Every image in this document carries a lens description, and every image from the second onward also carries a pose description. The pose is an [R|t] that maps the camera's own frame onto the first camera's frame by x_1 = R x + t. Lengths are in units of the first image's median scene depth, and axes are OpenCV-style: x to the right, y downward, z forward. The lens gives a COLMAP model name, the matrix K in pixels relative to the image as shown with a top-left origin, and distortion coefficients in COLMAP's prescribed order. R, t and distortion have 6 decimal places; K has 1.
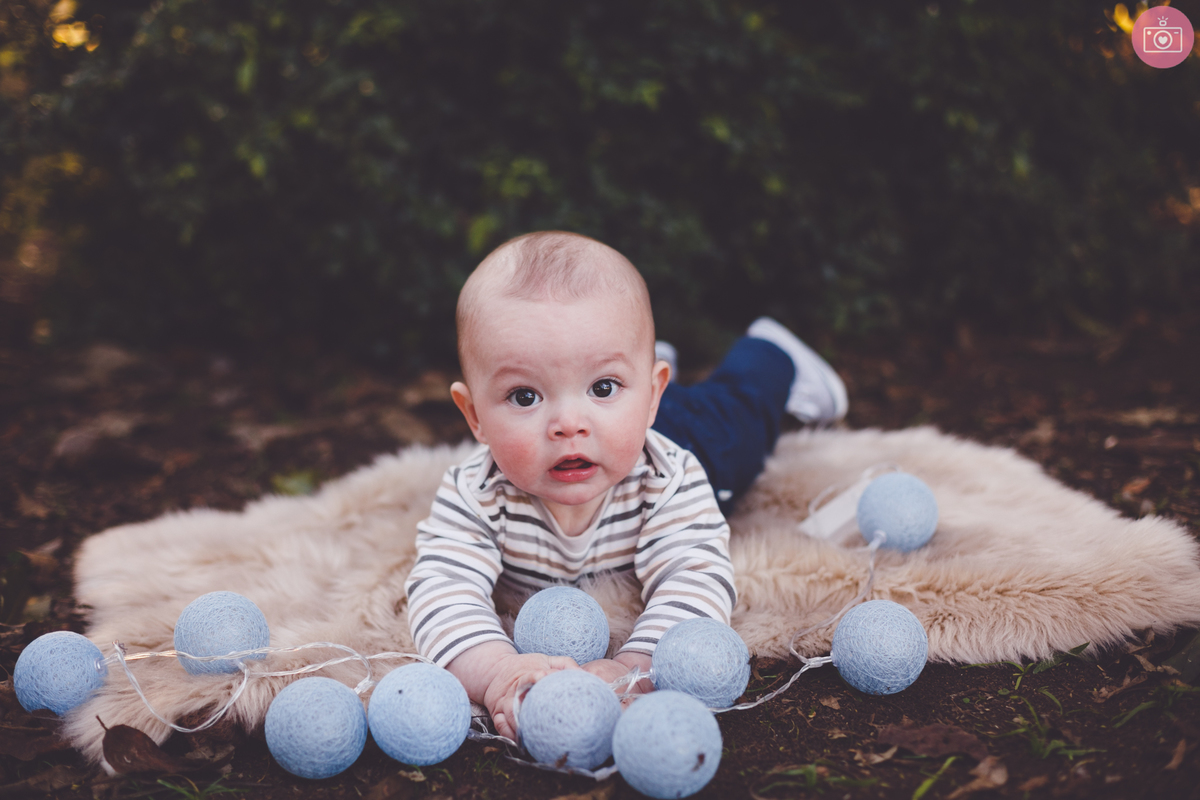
lens RADIAL K [[1782.3, 0, 604.5], [0, 1782.3, 402.6], [0, 0, 1]] dist [-0.130625, 0.000000]
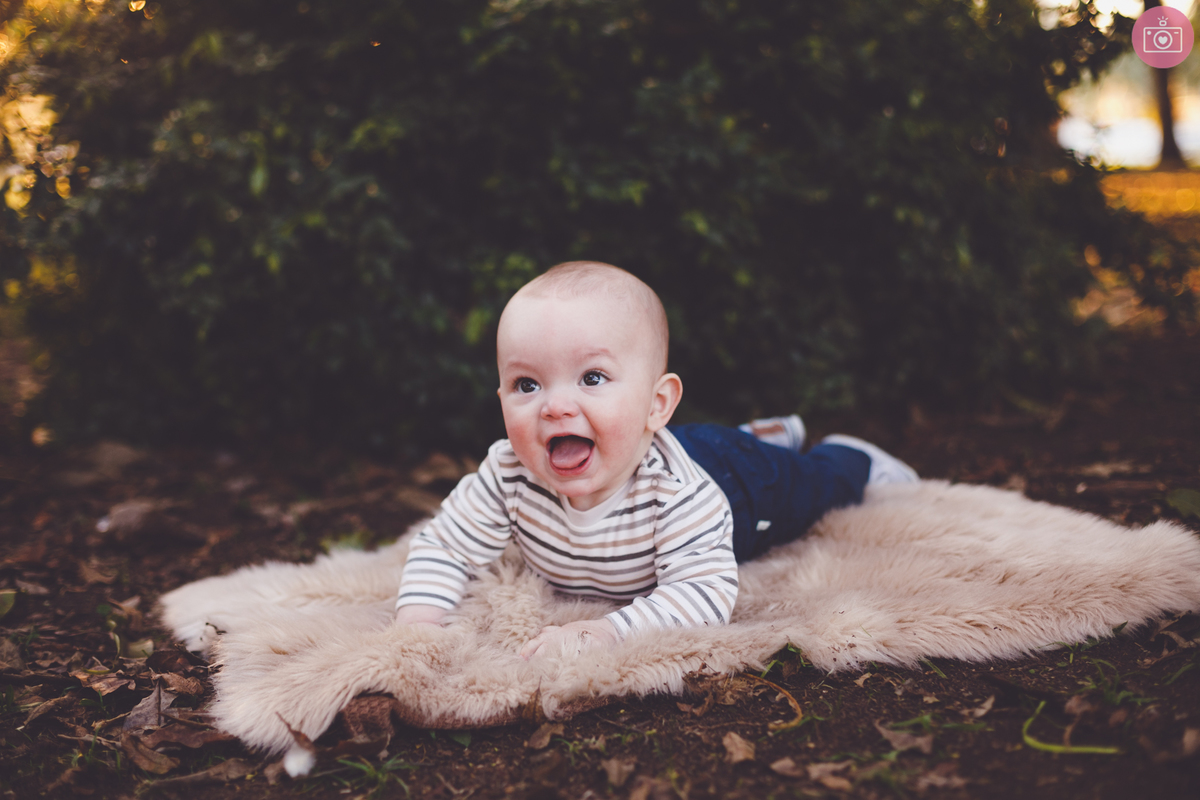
lens RADIAL K [[1782.3, 0, 596.0], [0, 1782.3, 398.9], [0, 0, 1]] dist [-0.130625, 0.000000]
pose [[0.995984, -0.025199, 0.085913, -0.094624], [0.032992, 0.995347, -0.090530, 0.049613], [-0.083232, 0.093001, 0.992181, -0.065589]]
